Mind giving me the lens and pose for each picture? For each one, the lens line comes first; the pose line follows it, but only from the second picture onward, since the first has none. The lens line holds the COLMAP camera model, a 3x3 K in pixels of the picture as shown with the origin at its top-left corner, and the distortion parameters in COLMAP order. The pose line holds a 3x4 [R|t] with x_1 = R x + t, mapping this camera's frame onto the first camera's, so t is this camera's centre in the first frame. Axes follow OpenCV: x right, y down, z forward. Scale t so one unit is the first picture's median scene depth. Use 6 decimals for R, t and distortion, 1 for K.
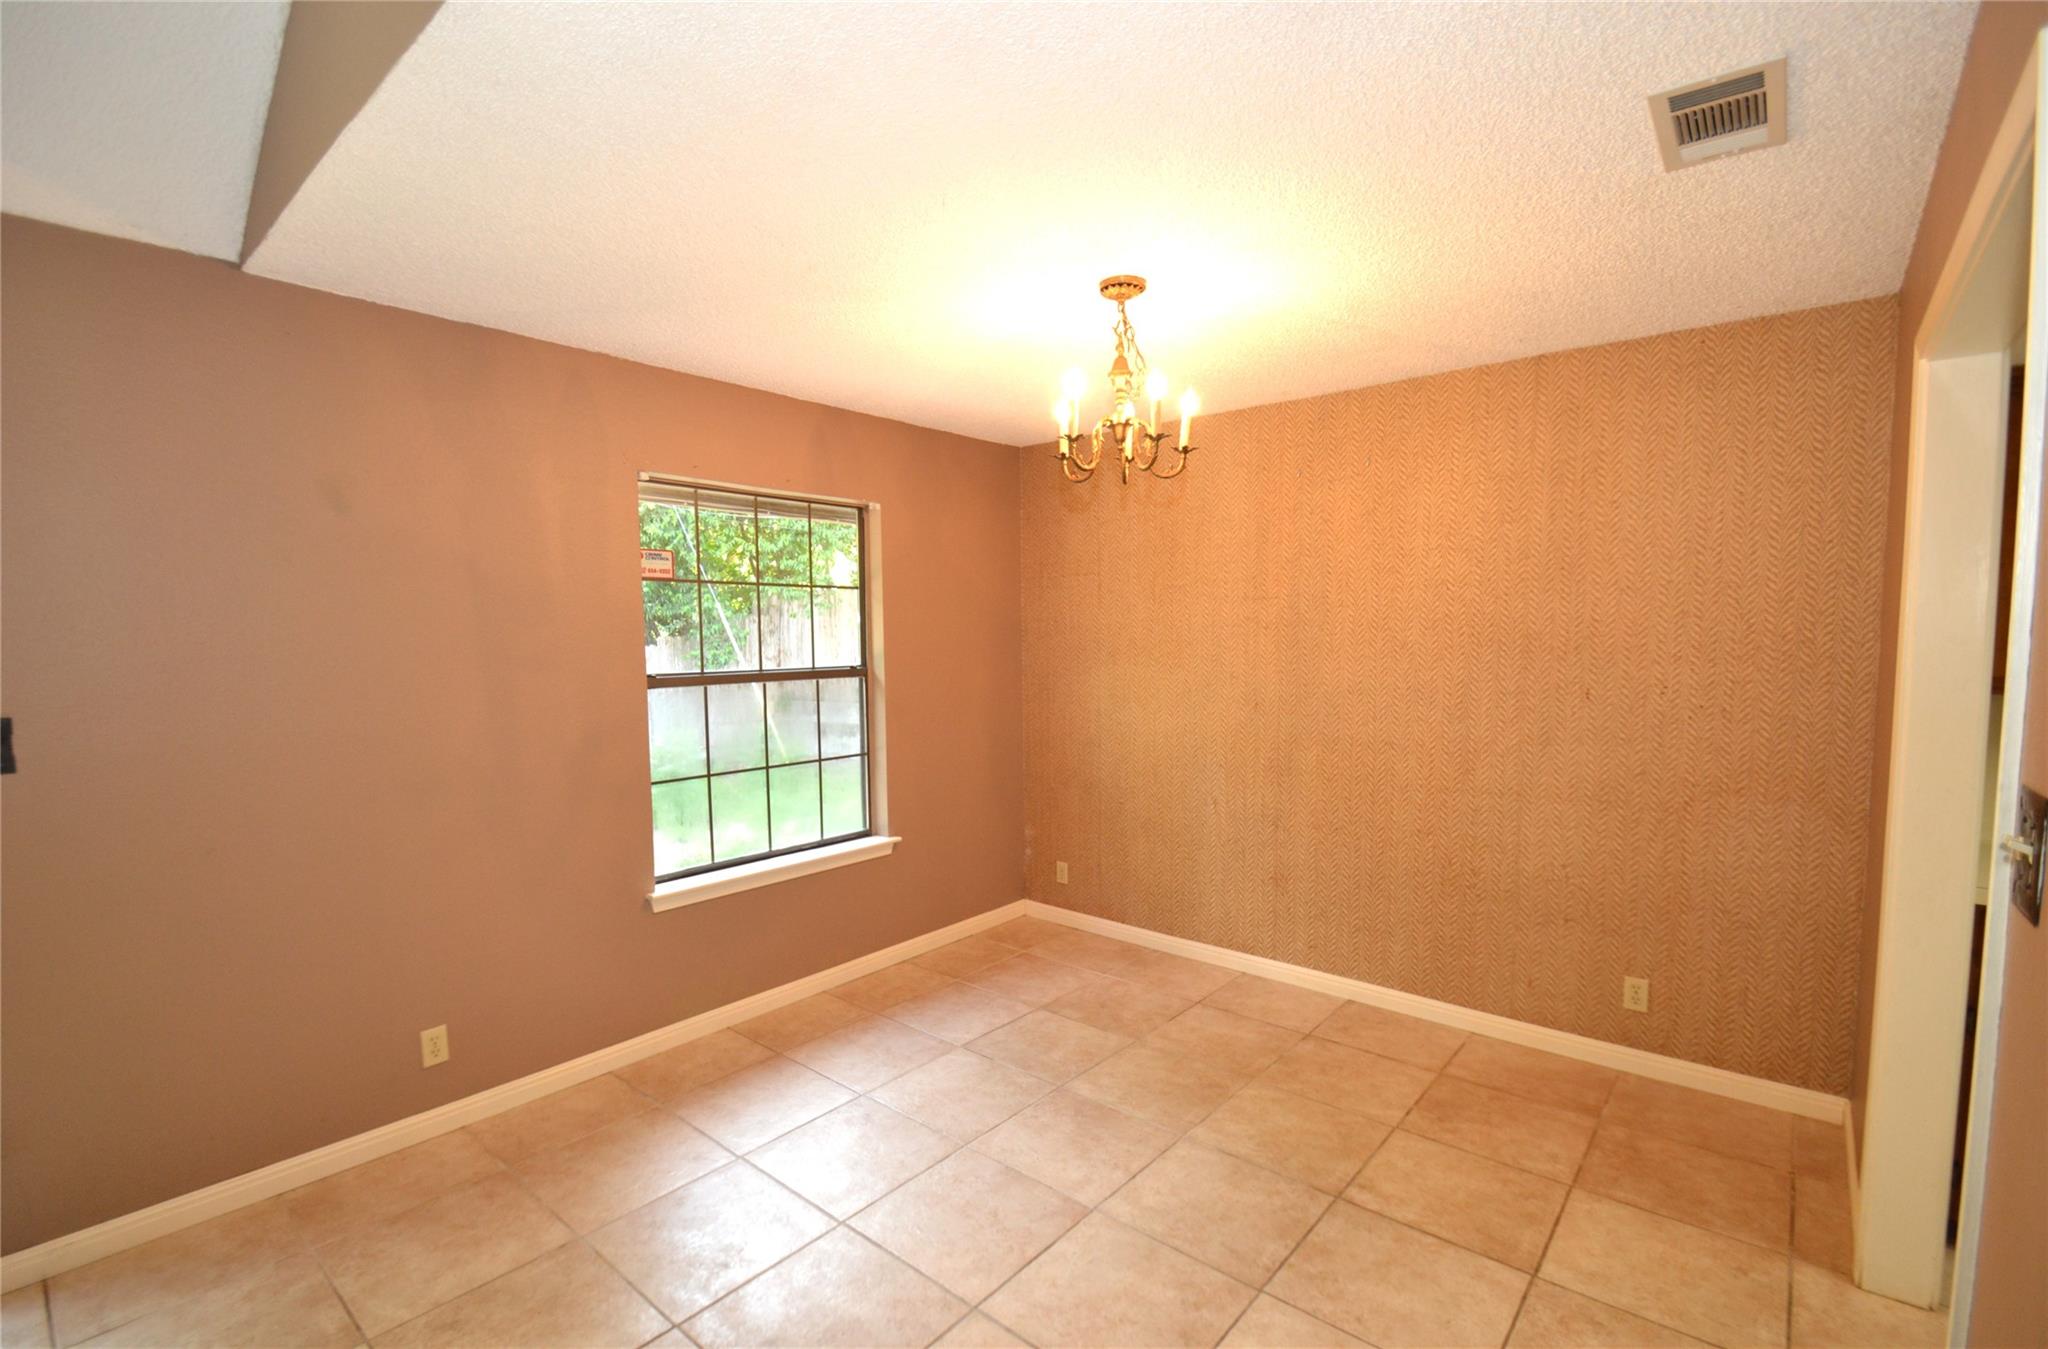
lens RADIAL K [[913.3, 0, 1003.9], [0, 913.3, 706.4], [0, 0, 1]] dist [0.012421, -0.015246]
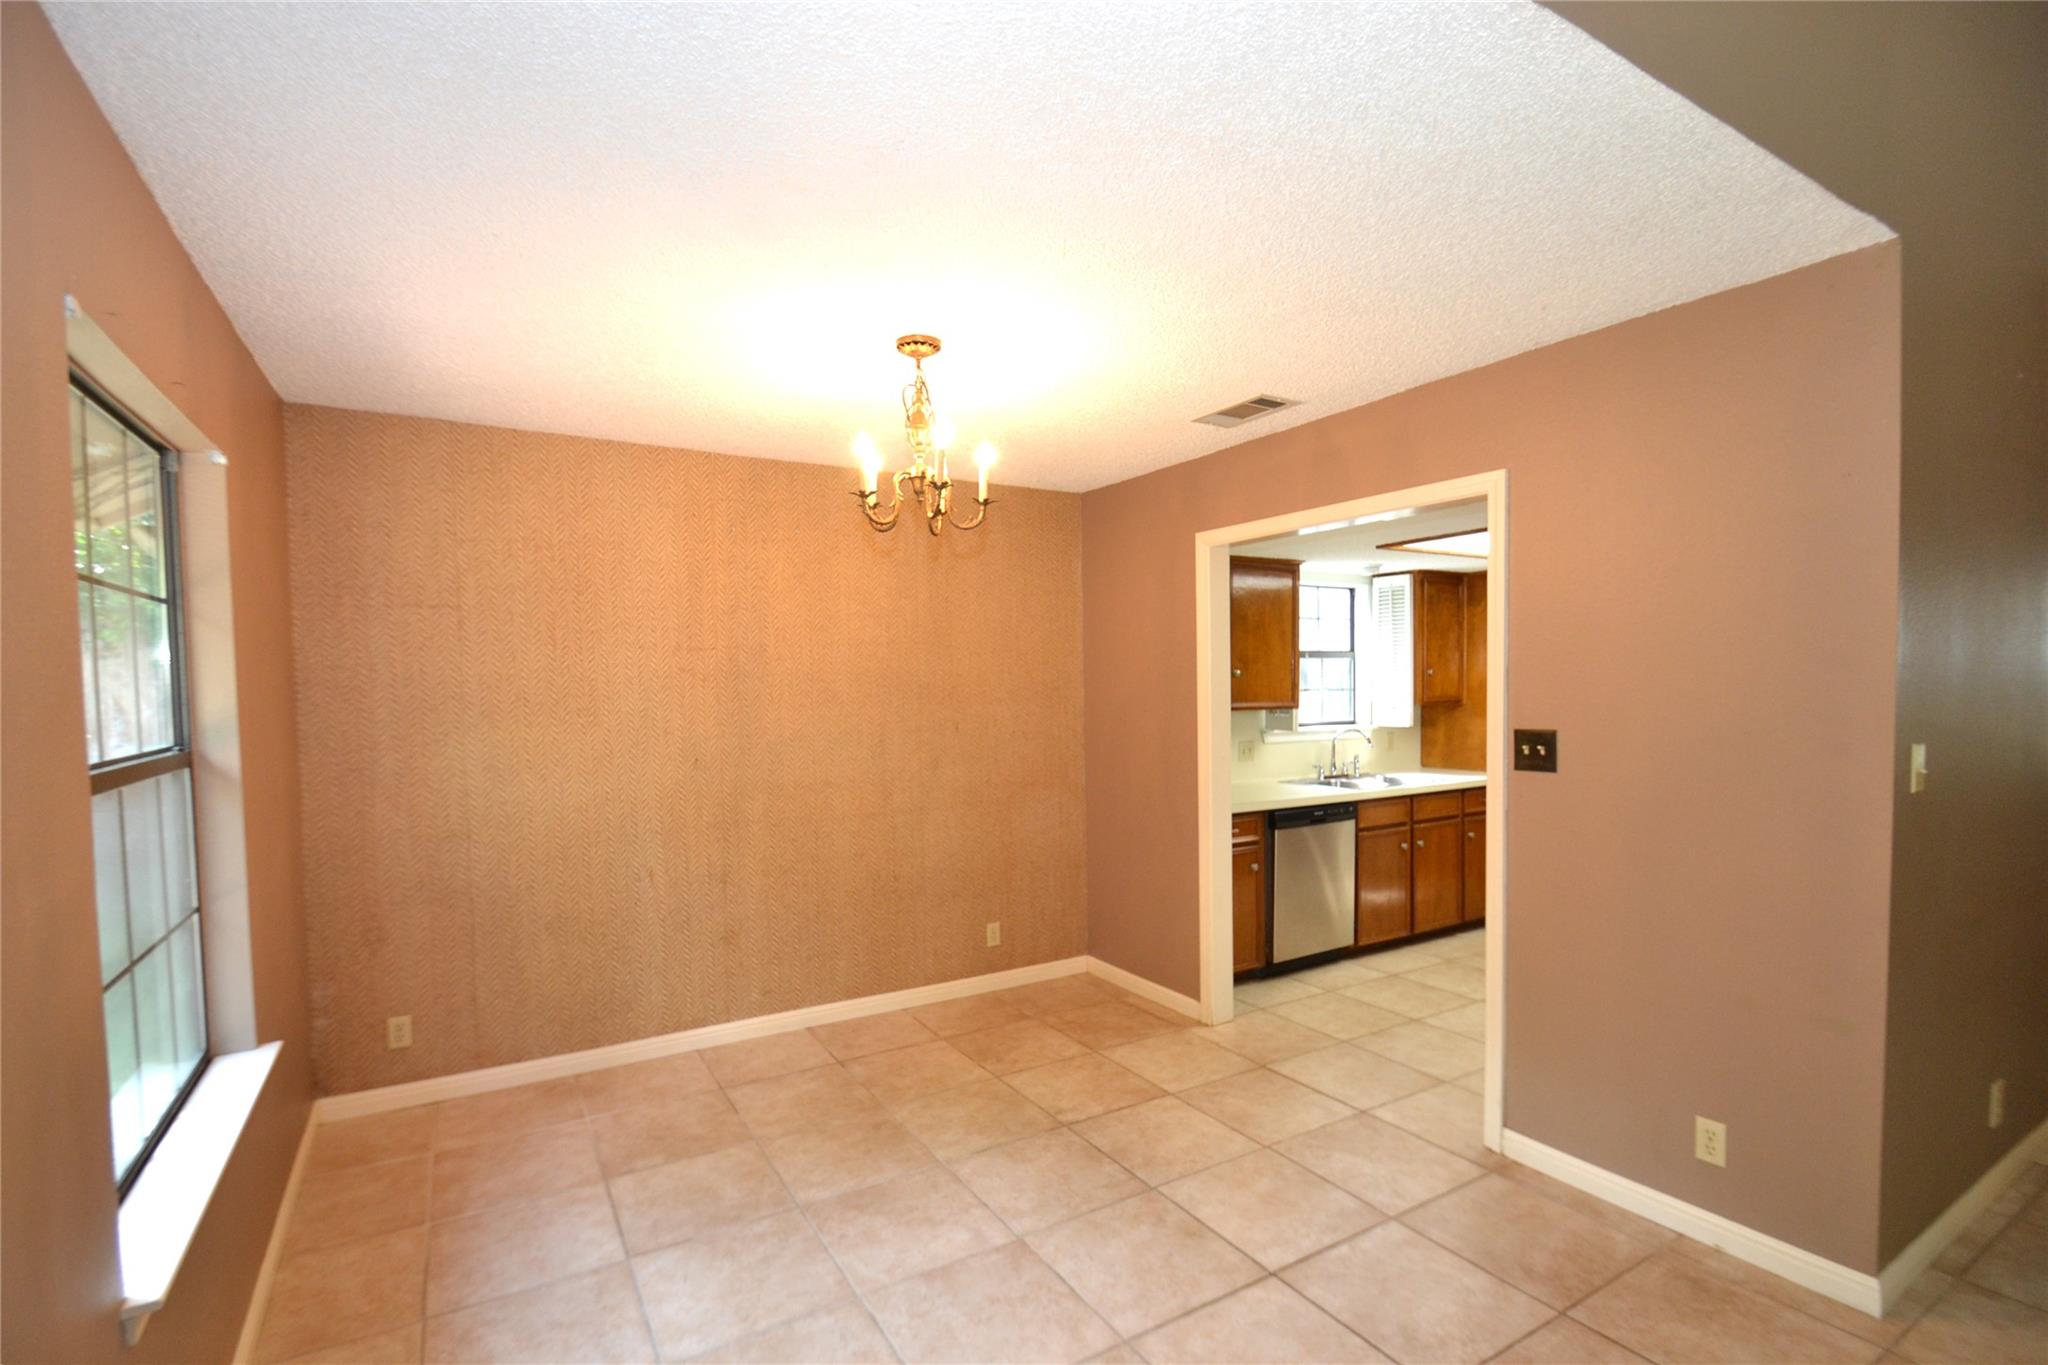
lens RADIAL K [[929.2, 0, 1004.0], [0, 929.2, 713.5], [0, 0, 1]] dist [-0.001259, -0.000193]
pose [[0.320490, -0.028289, 0.946829, -0.616253], [0.084205, 0.996448, 0.001270, -0.028716], [-0.943502, 0.079321, 0.321734, 0.444662]]
